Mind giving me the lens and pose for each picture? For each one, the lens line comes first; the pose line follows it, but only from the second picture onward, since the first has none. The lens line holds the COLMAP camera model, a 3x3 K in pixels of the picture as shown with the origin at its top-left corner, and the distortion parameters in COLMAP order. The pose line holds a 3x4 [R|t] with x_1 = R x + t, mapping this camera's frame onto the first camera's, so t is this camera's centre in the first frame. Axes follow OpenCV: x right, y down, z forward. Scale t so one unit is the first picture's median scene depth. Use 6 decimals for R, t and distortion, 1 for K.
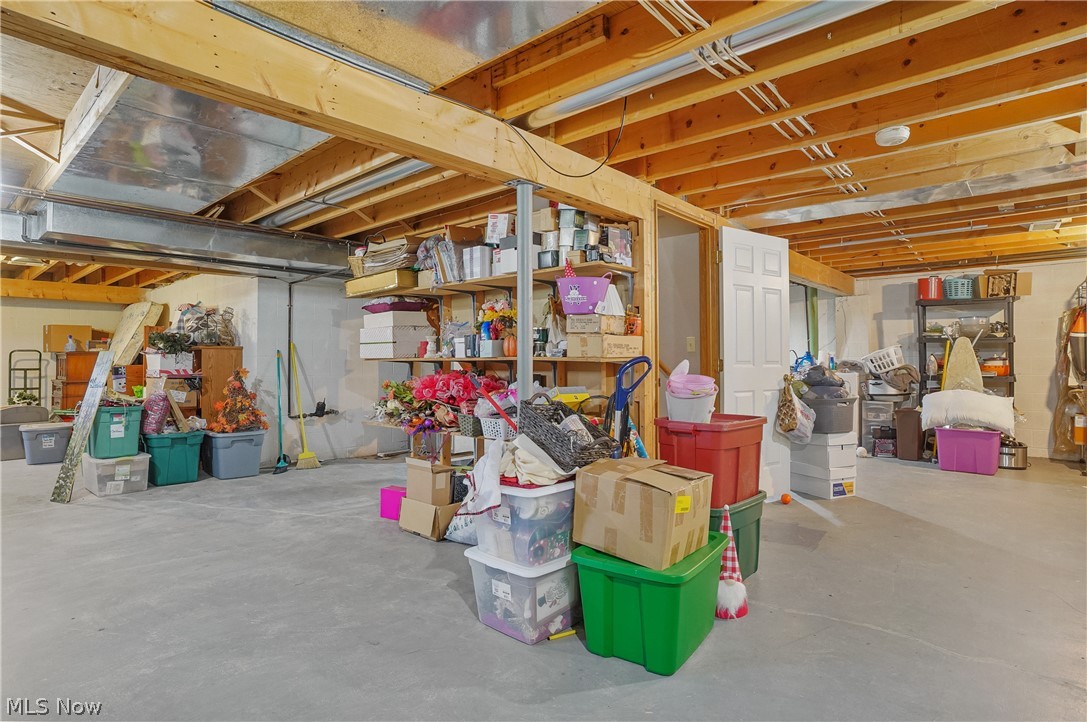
lens RADIAL K [[571.5, 0, 538.0], [0, 571.5, 362.8], [0, 0, 1]] dist [-0.079968, 0.044851]
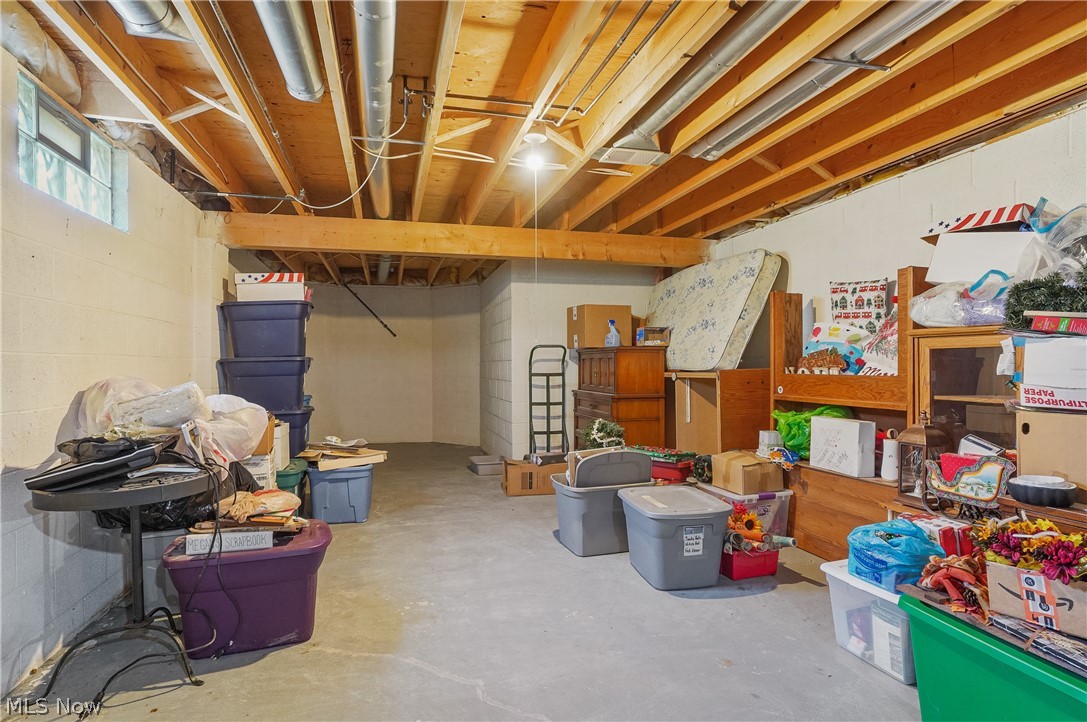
lens RADIAL K [[571.5, 0, 538.0], [0, 571.5, 362.8], [0, 0, 1]] dist [-0.079968, 0.044851]
pose [[0.833797, 0.002071, -0.552067, -0.552124], [-0.004797, 0.999982, -0.003493, 0.000571], [0.552050, 0.005561, 0.833792, 0.415460]]
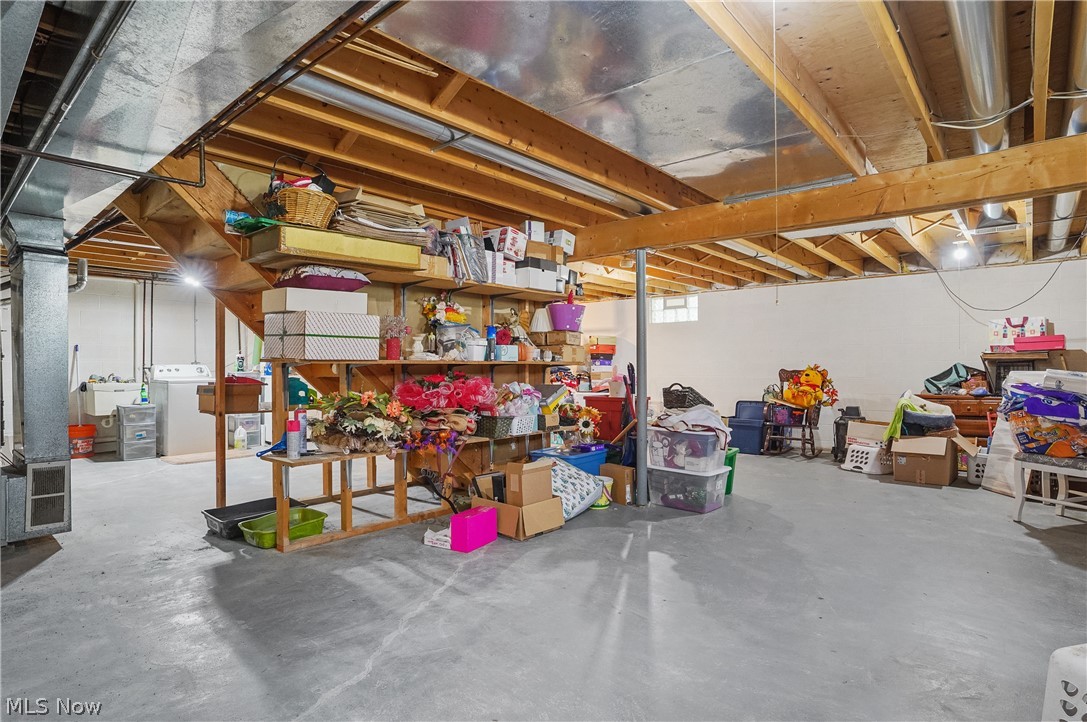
lens RADIAL K [[571.5, 0, 538.0], [0, 571.5, 362.8], [0, 0, 1]] dist [-0.079968, 0.044851]
pose [[-0.000979, 0.011252, 0.999936, -1.784187], [0.000998, 0.999936, -0.011251, 0.010700], [-0.999999, 0.000987, -0.000990, 1.454296]]
